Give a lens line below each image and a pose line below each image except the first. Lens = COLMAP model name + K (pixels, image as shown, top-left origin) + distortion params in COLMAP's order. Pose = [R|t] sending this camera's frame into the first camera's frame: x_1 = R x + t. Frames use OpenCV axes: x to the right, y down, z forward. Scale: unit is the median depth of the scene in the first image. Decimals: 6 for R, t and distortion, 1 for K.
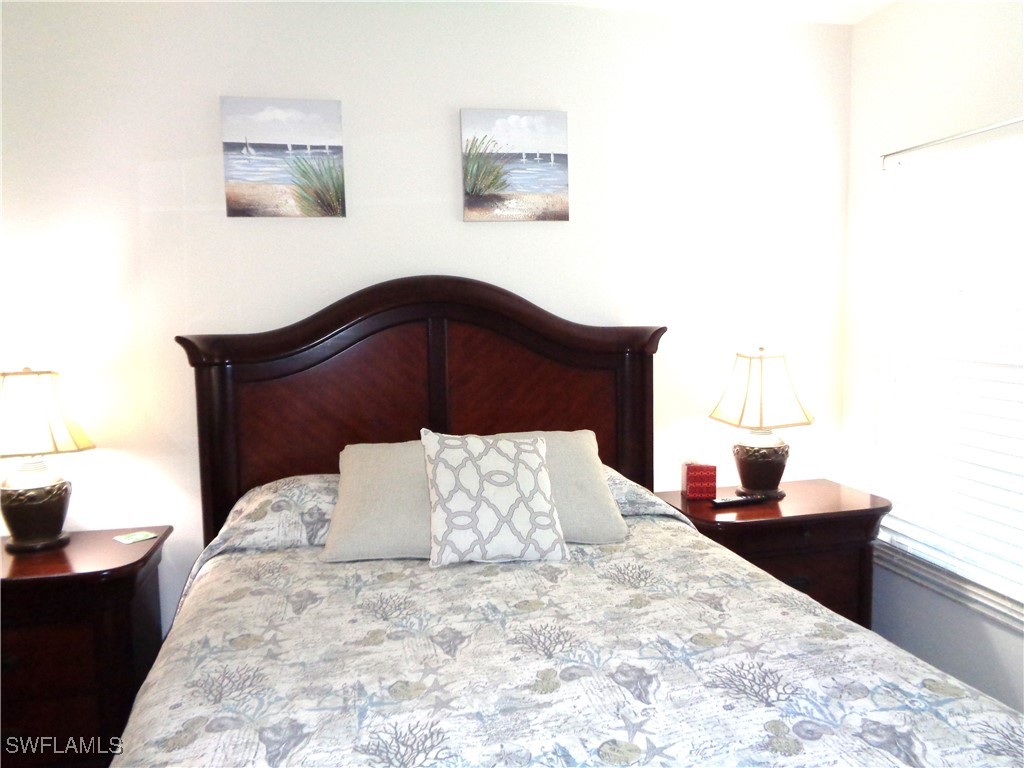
lens RADIAL K [[770.2, 0, 513.3], [0, 770.2, 383.5], [0, 0, 1]] dist [0.011295, -0.005361]
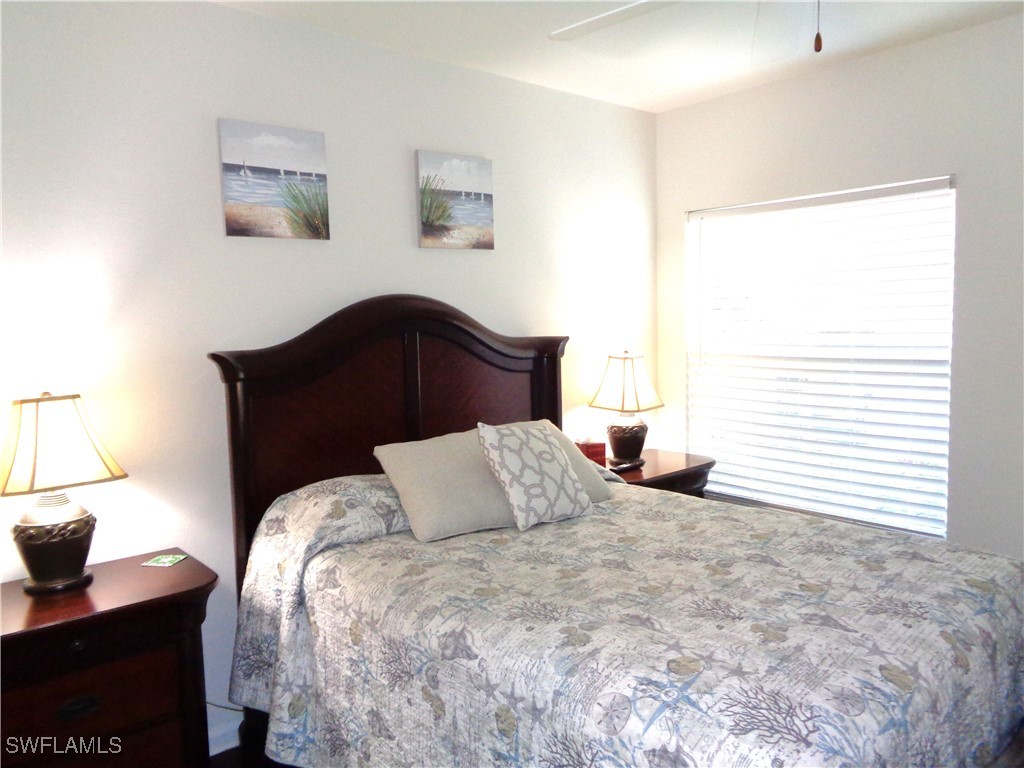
lens RADIAL K [[770.2, 0, 512.7], [0, 770.2, 383.8], [0, 0, 1]] dist [0.011295, -0.005361]
pose [[0.876064, -0.049107, 0.479688, -0.551370], [0.060087, 0.998165, -0.007554, 0.009447], [-0.478437, 0.035441, 0.877406, -0.067704]]
